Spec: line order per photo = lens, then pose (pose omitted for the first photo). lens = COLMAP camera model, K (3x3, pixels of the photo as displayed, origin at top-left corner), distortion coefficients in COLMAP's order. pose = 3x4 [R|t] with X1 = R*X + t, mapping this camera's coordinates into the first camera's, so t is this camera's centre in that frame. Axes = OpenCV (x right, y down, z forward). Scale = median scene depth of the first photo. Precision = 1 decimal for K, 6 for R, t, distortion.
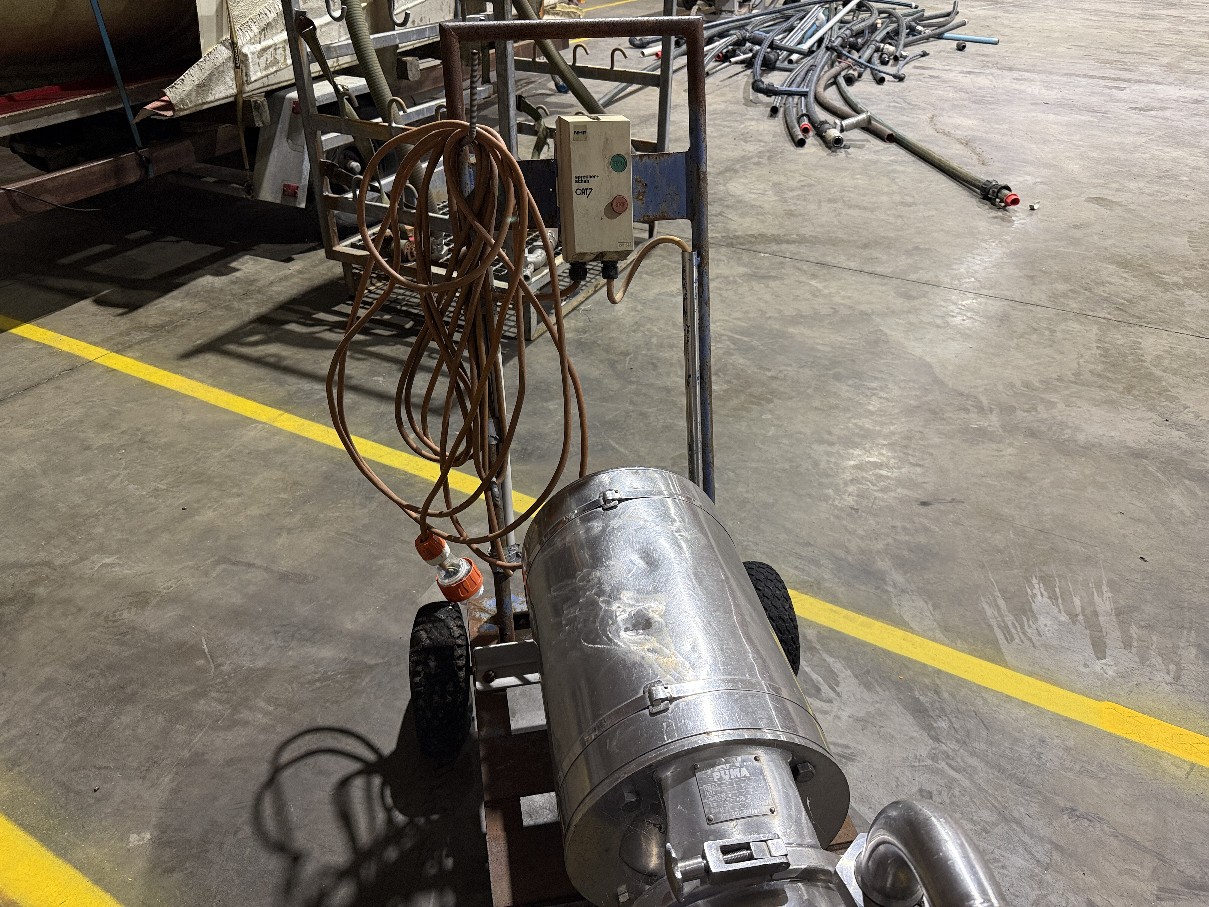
lens RADIAL K [[857.9, 0, 600.1], [0, 857.9, 446.2], [0, 0, 1]] dist [0.026690, -0.040246]
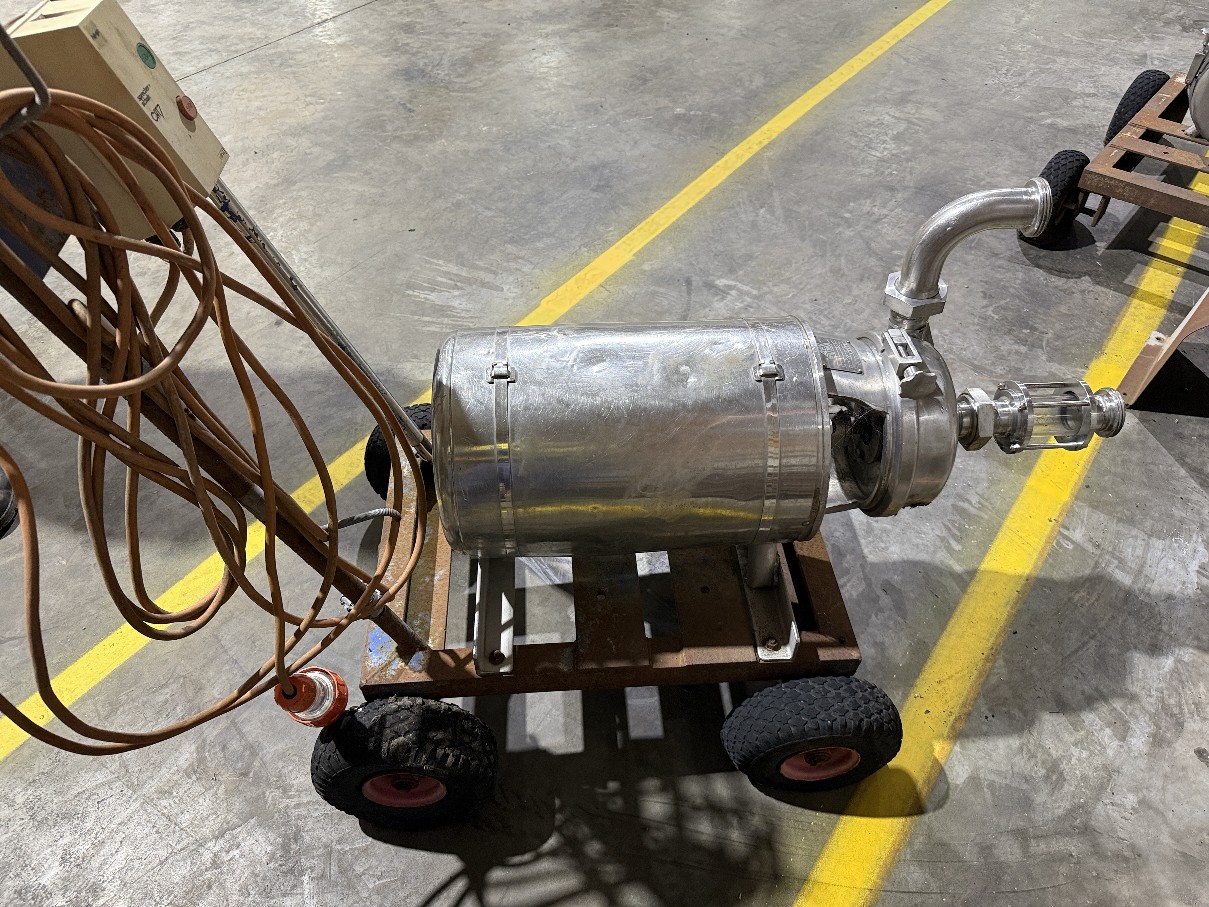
lens RADIAL K [[857.9, 0, 604.4], [0, 857.9, 461.6], [0, 0, 1]] dist [0.026690, -0.040246]
pose [[0.127532, -0.728966, 0.672566, -0.418474], [0.565682, 0.610459, 0.554386, -0.205660], [-0.814702, 0.309756, 0.490216, 0.317792]]
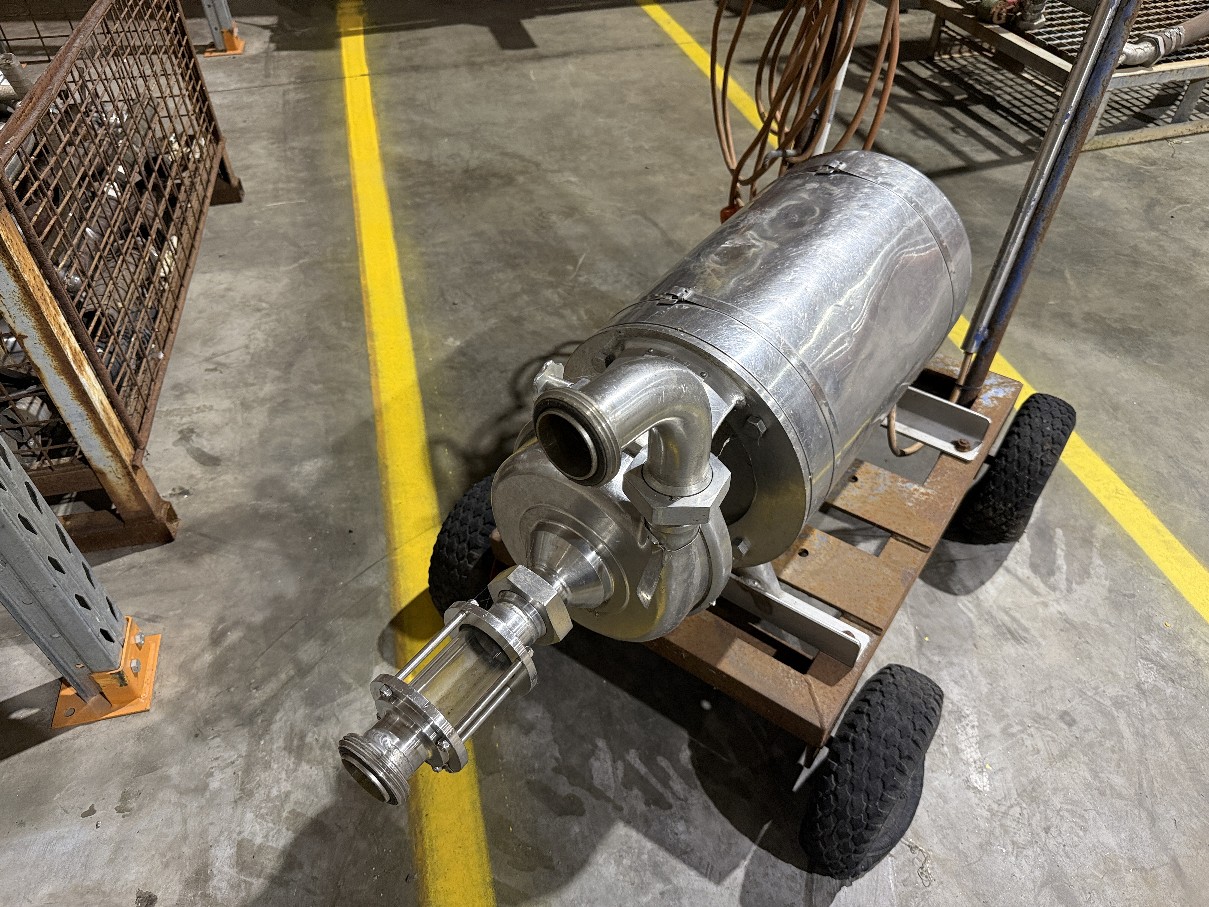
lens RADIAL K [[857.9, 0, 605.0], [0, 857.9, 456.3], [0, 0, 1]] dist [0.026690, -0.040246]
pose [[0.688898, 0.494108, -0.530356, 0.309461], [-0.387193, 0.869379, 0.307021, 0.089007], [0.612782, -0.006156, 0.790228, 0.081506]]
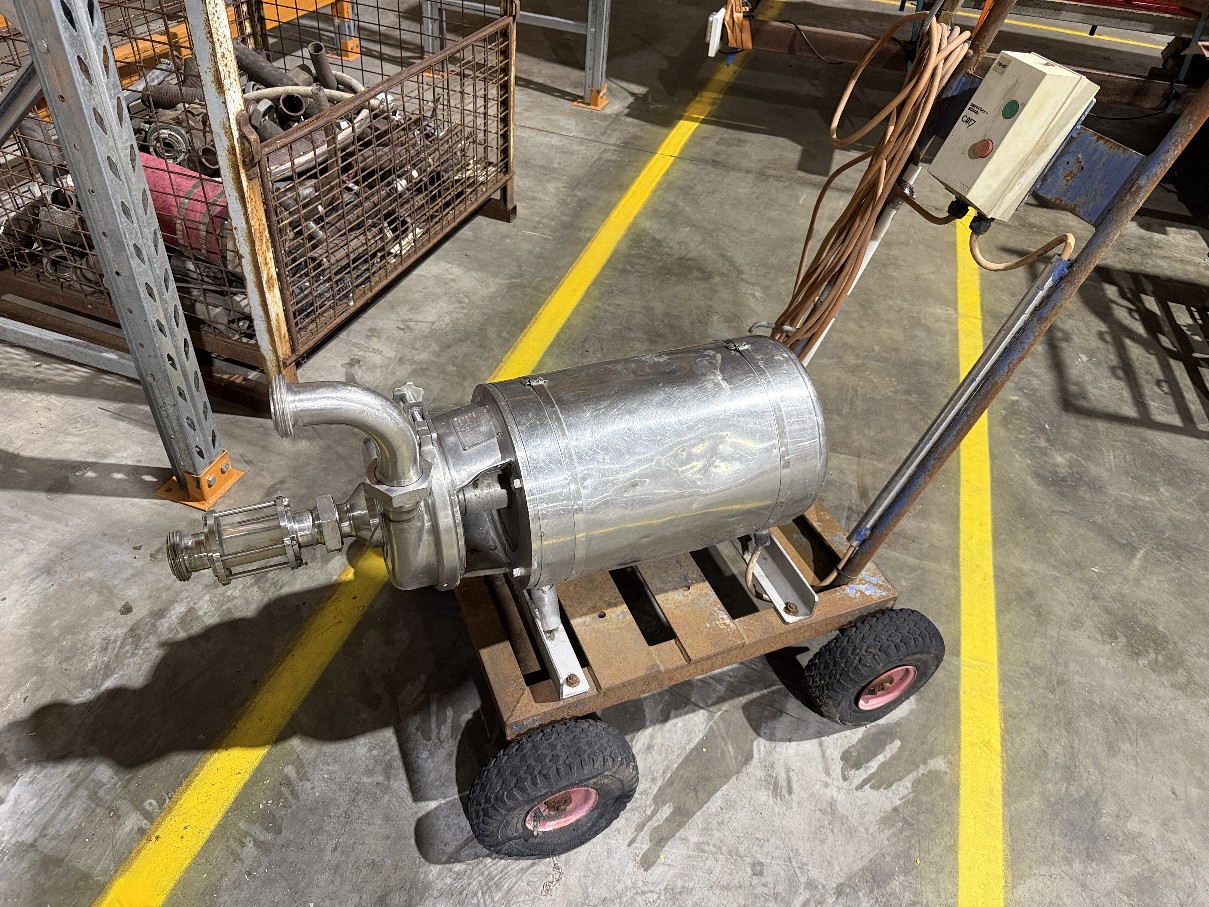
lens RADIAL K [[857.9, 0, 601.1], [0, 857.9, 457.7], [0, 0, 1]] dist [0.026690, -0.040246]
pose [[0.197331, 0.652752, -0.731420, 0.583793], [-0.601011, 0.669987, 0.435778, -0.145195], [0.774497, 0.353600, 0.524520, 0.198872]]
